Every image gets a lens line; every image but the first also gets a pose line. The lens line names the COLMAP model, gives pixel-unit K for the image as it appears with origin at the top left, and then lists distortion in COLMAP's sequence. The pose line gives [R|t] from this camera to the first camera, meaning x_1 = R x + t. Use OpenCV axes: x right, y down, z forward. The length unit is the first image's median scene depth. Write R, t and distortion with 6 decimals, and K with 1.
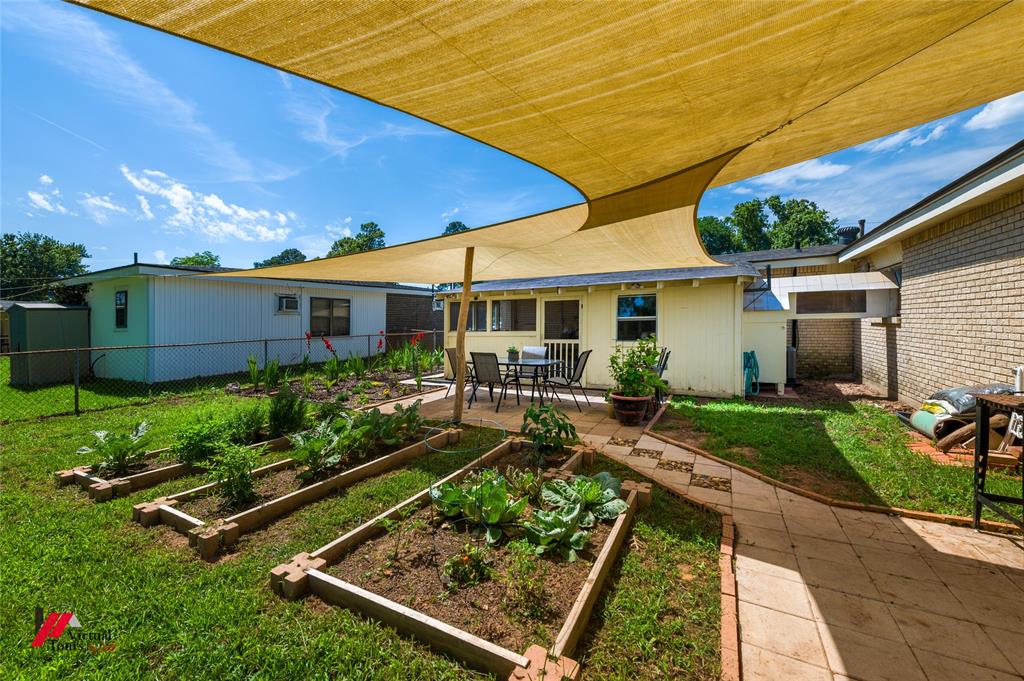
lens RADIAL K [[414.7, 0, 480.1], [0, 414.7, 348.0], [0, 0, 1]] dist [0.003550, -0.001270]
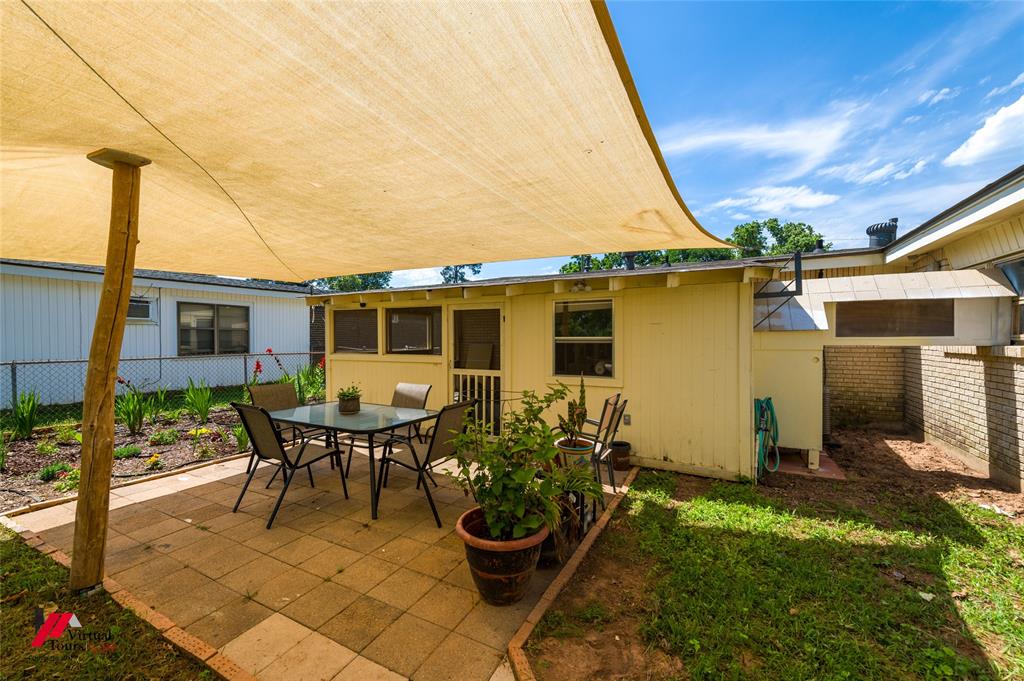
lens RADIAL K [[414.7, 0, 504.3], [0, 414.7, 345.7], [0, 0, 1]] dist [0.003550, -0.001270]
pose [[0.998977, 0.016543, 0.042093, 0.212596], [-0.014651, 0.998885, -0.044869, -0.029562], [-0.042788, 0.044206, 0.998106, 0.354242]]
